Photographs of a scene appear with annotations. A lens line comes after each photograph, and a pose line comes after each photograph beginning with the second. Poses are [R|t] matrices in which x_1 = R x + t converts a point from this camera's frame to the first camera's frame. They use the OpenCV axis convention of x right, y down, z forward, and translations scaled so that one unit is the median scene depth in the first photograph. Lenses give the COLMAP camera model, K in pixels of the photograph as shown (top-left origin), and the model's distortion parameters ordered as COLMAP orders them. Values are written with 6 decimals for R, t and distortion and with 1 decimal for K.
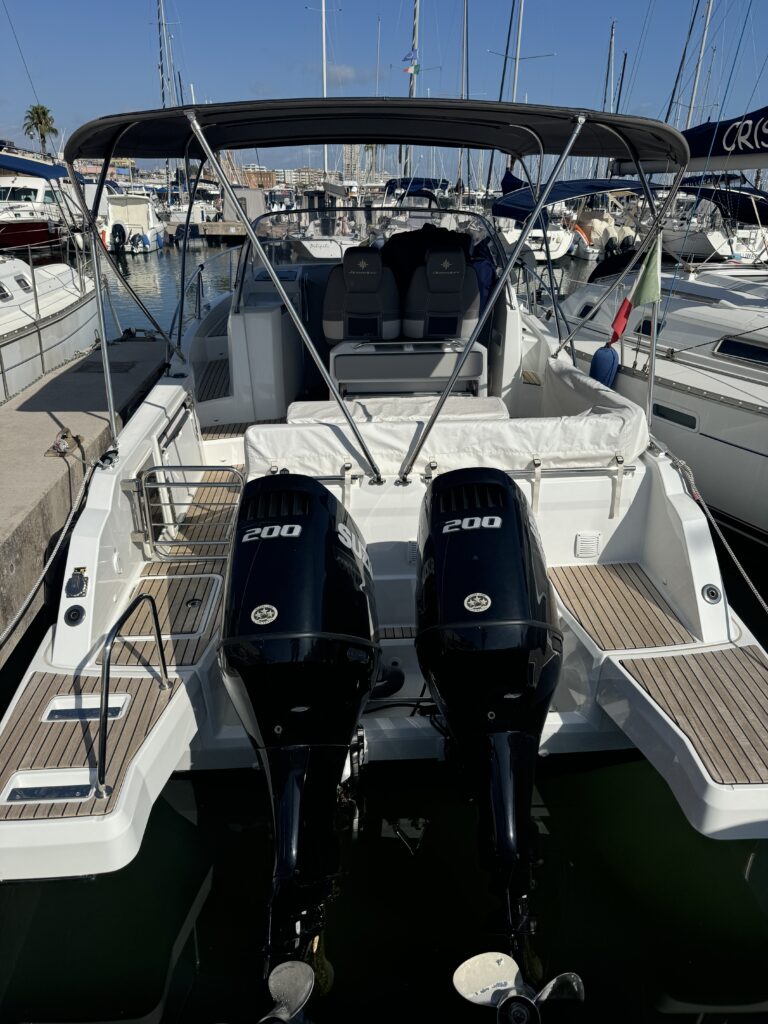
lens RADIAL K [[707.0, 0, 384.0], [0, 707.0, 512.0], [0, 0, 1]] dist [0.086092, -0.098658]
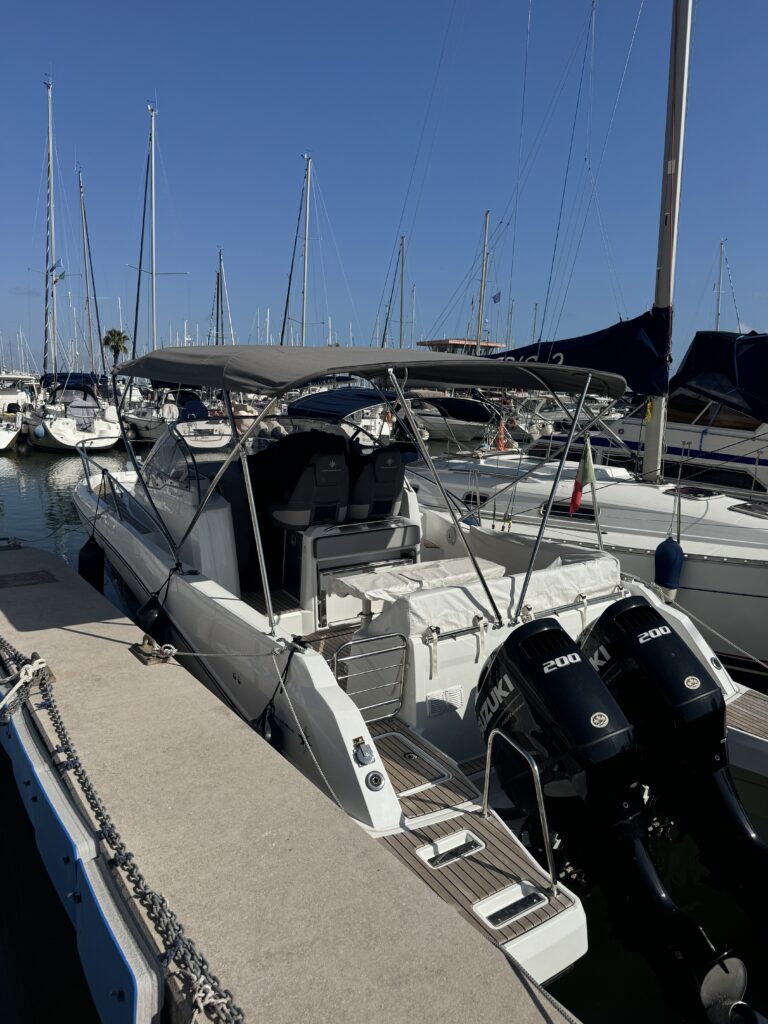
lens RADIAL K [[707.0, 0, 384.0], [0, 707.0, 512.0], [0, 0, 1]] dist [0.086092, -0.098658]
pose [[0.867818, -0.075270, 0.491148, -0.792414], [0.190769, 0.963177, -0.189465, -0.037436], [-0.458801, 0.258117, 0.850222, -0.048619]]
